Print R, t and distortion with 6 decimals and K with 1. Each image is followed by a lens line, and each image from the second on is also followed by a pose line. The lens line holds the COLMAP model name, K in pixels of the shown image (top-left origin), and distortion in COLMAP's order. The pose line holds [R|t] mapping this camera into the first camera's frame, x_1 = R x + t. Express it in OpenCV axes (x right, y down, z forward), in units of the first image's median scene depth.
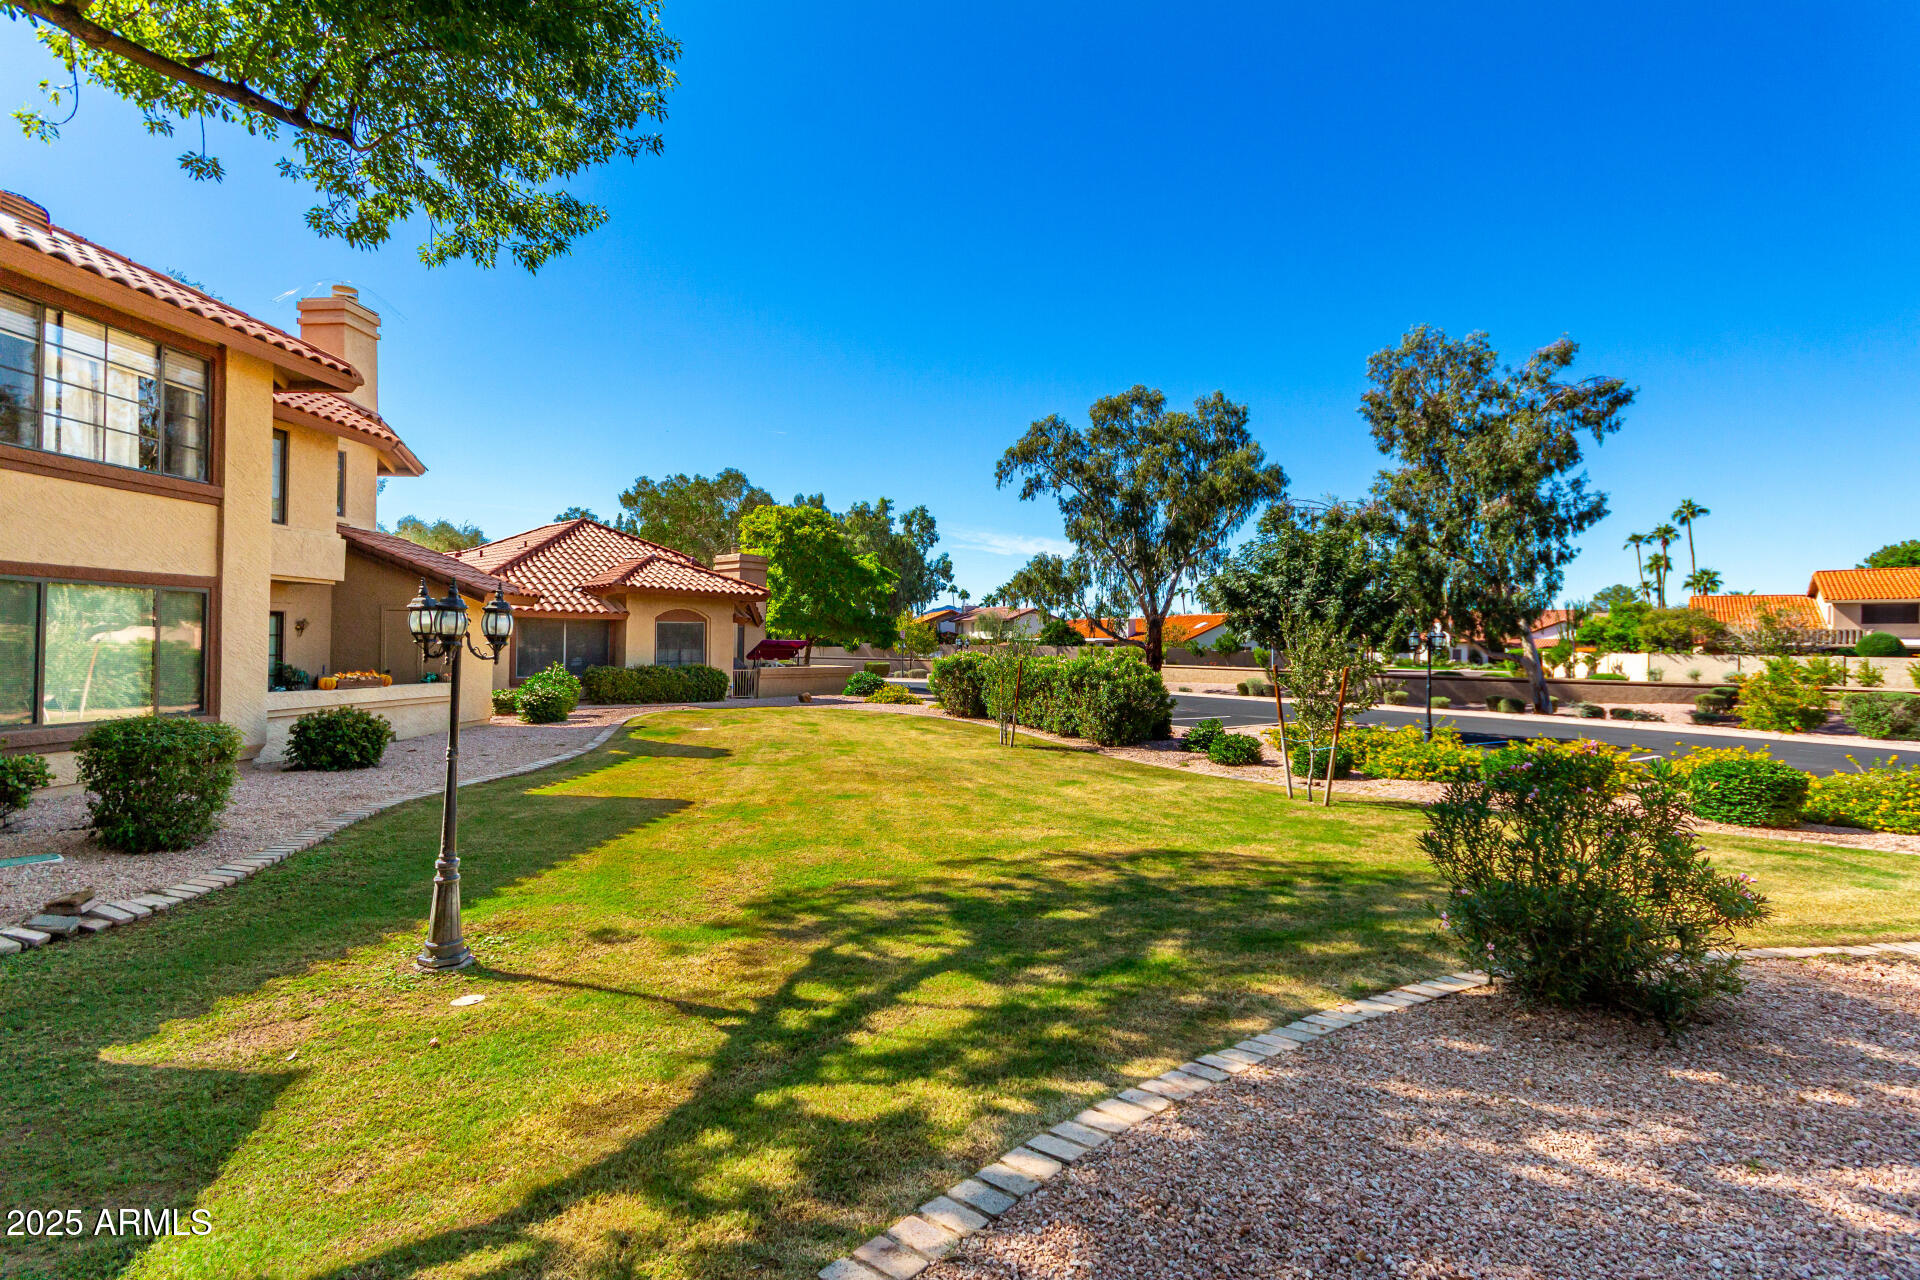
lens RADIAL K [[893.7, 0, 960.4], [0, 893.7, 643.3], [0, 0, 1]] dist [0.002059, -0.001936]
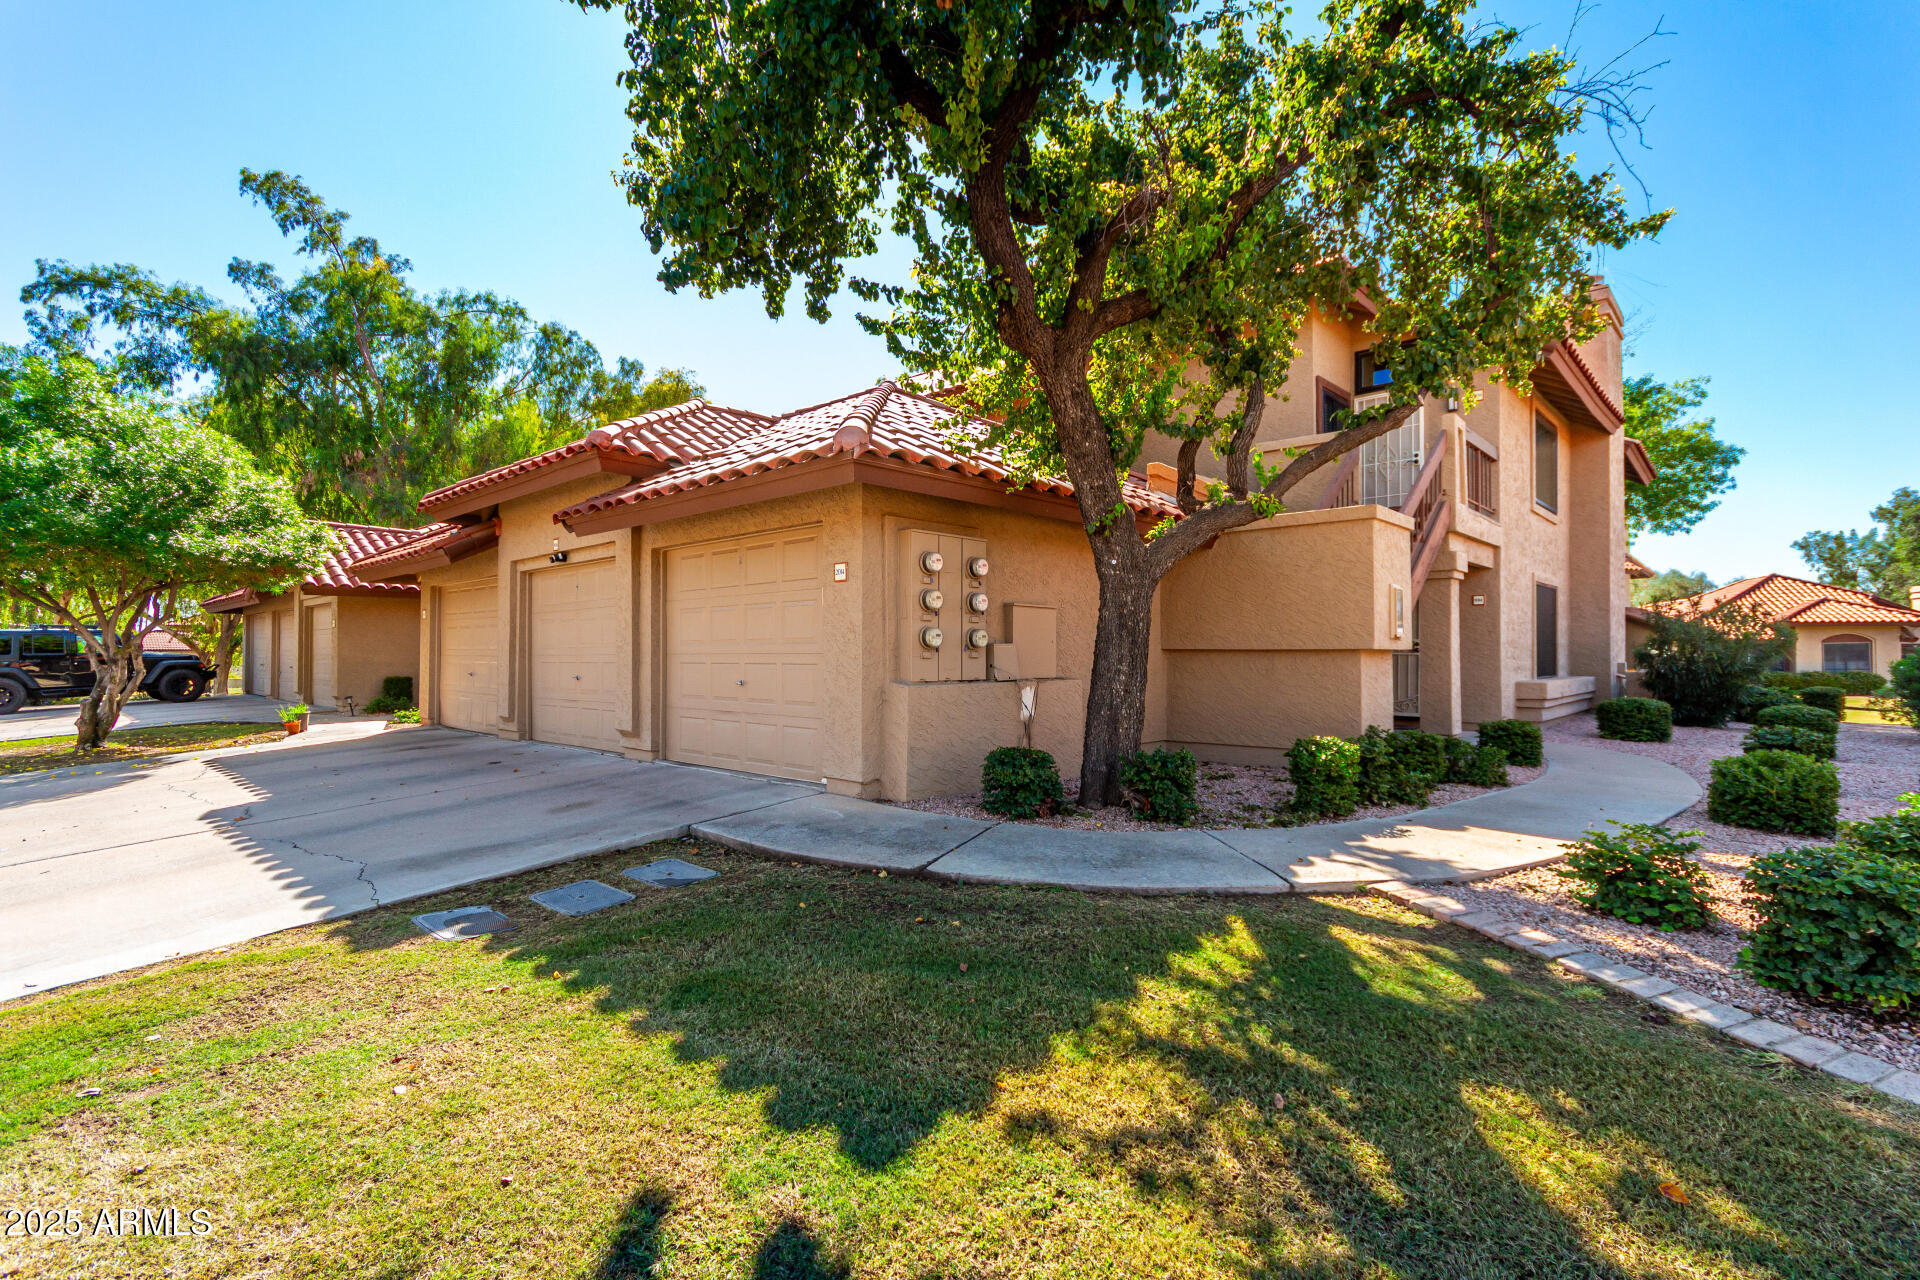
lens RADIAL K [[893.7, 0, 952.0], [0, 893.7, 642.2], [0, 0, 1]] dist [0.002059, -0.001936]
pose [[0.345261, -0.016164, -0.938367, 0.344298], [0.000019, 0.999852, -0.017217, 0.000791], [0.938507, 0.005927, 0.345210, -0.547047]]
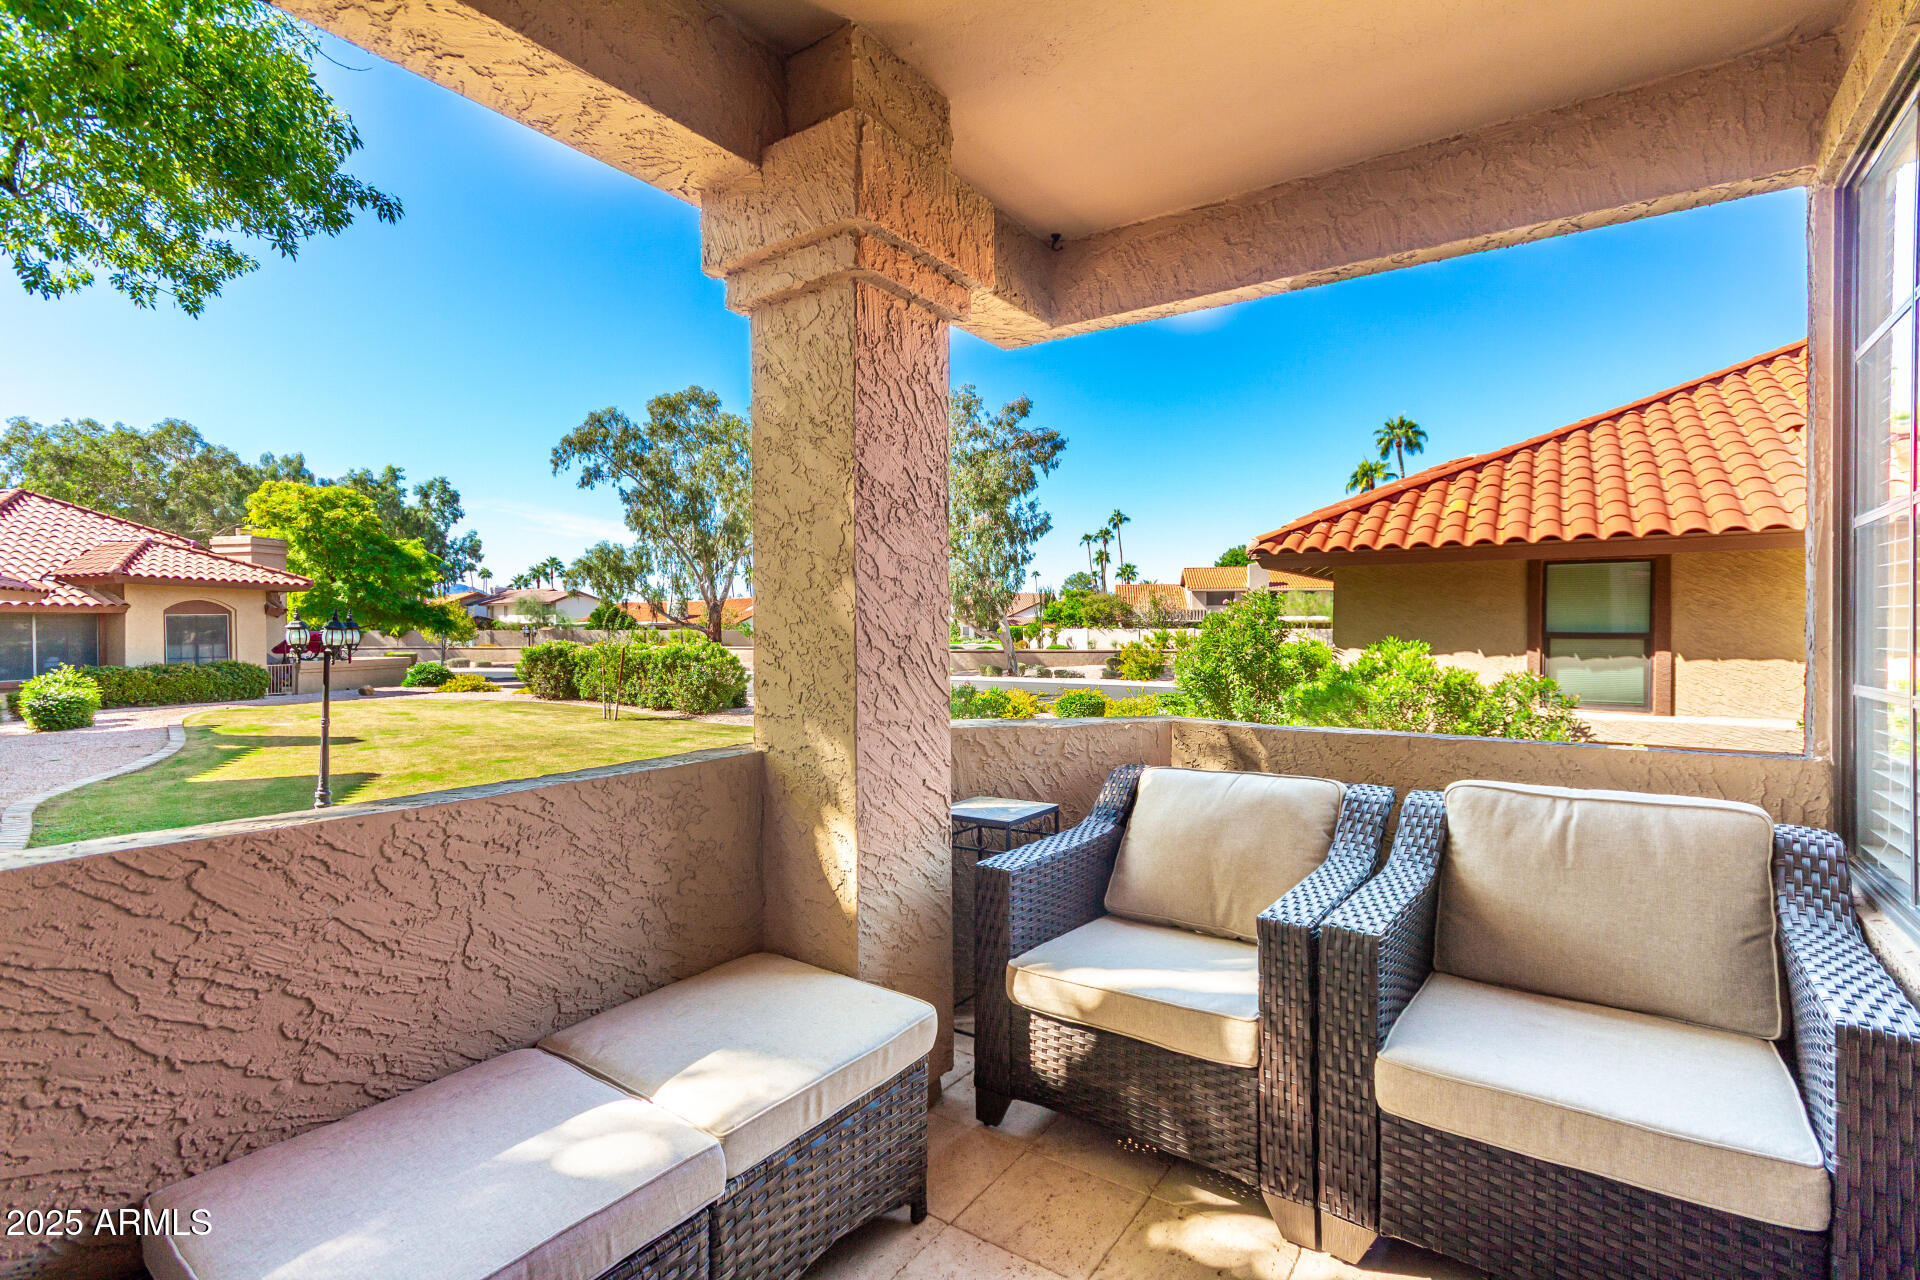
lens RADIAL K [[893.7, 0, 978.9], [0, 893.7, 631.7], [0, 0, 1]] dist [0.002059, -0.001936]
pose [[0.869034, -0.018127, 0.494420, -0.044513], [0.013445, 0.999825, 0.013025, -0.004595], [-0.494569, -0.004671, 0.869126, -0.112584]]
